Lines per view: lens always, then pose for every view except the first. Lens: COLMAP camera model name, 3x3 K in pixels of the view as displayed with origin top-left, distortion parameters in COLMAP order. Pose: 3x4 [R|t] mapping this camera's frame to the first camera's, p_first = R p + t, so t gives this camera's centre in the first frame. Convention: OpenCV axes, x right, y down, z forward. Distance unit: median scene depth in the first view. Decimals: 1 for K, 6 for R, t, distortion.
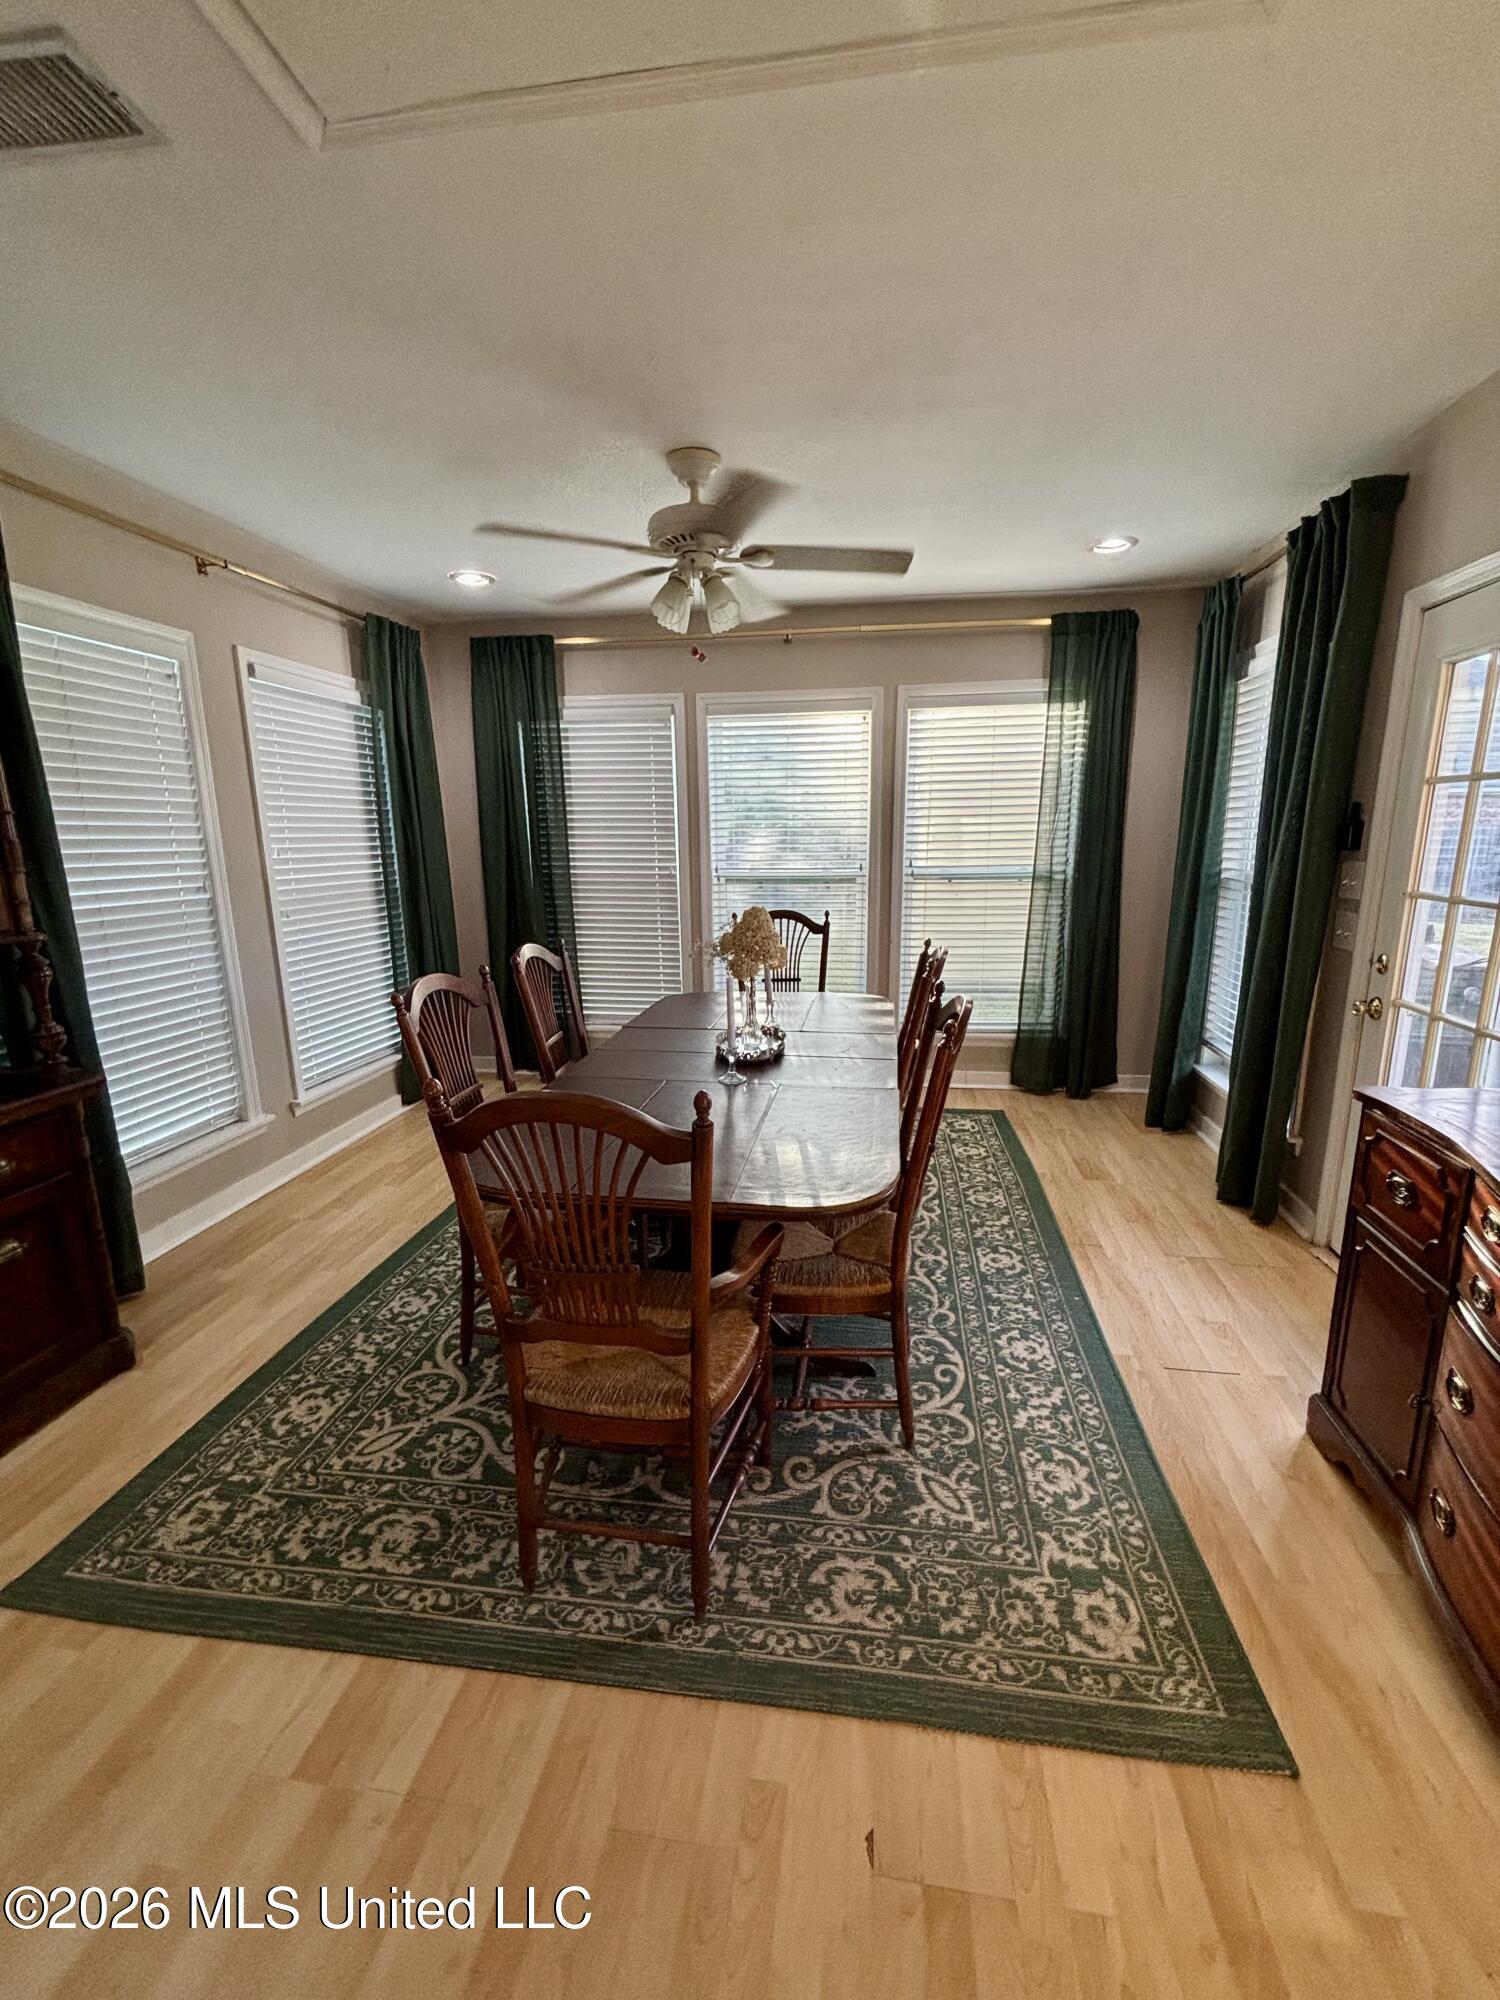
lens RADIAL K [[808.5, 0, 760.6], [0, 808.5, 997.4], [0, 0, 1]] dist [-0.001251, 0.001195]
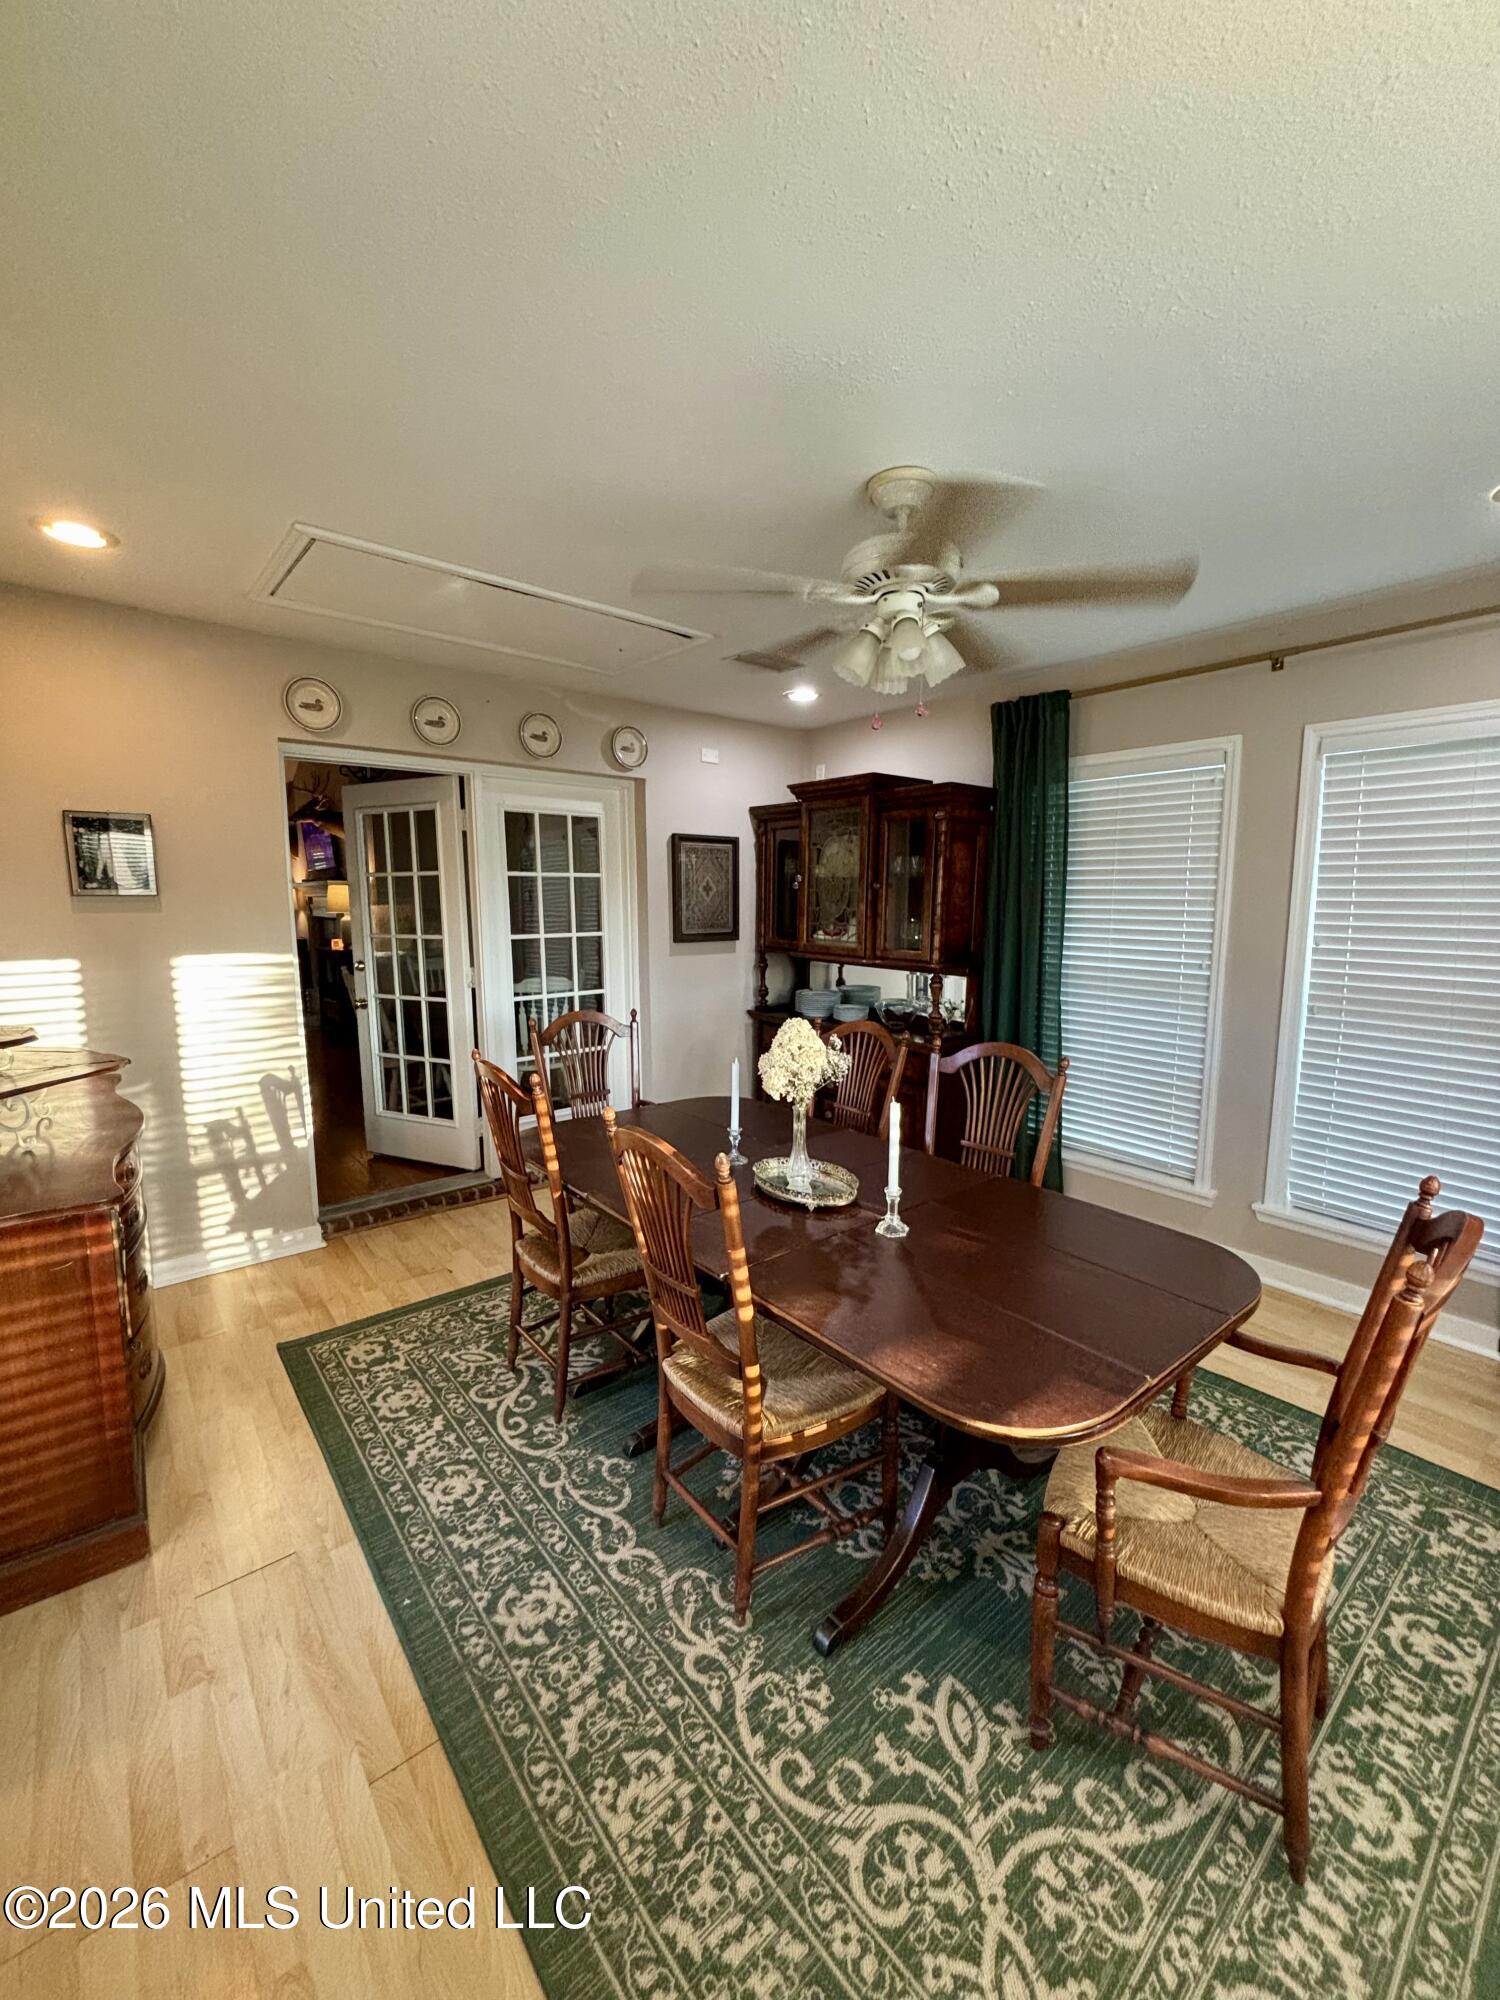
lens RADIAL K [[808.5, 0, 751.8], [0, 808.5, 1003.9], [0, 0, 1]] dist [-0.001251, 0.001195]
pose [[-0.670334, 0.110567, -0.733776, 0.704706], [-0.150654, 0.947966, 0.280470, -0.395574], [0.726605, 0.298554, -0.618797, 1.629320]]
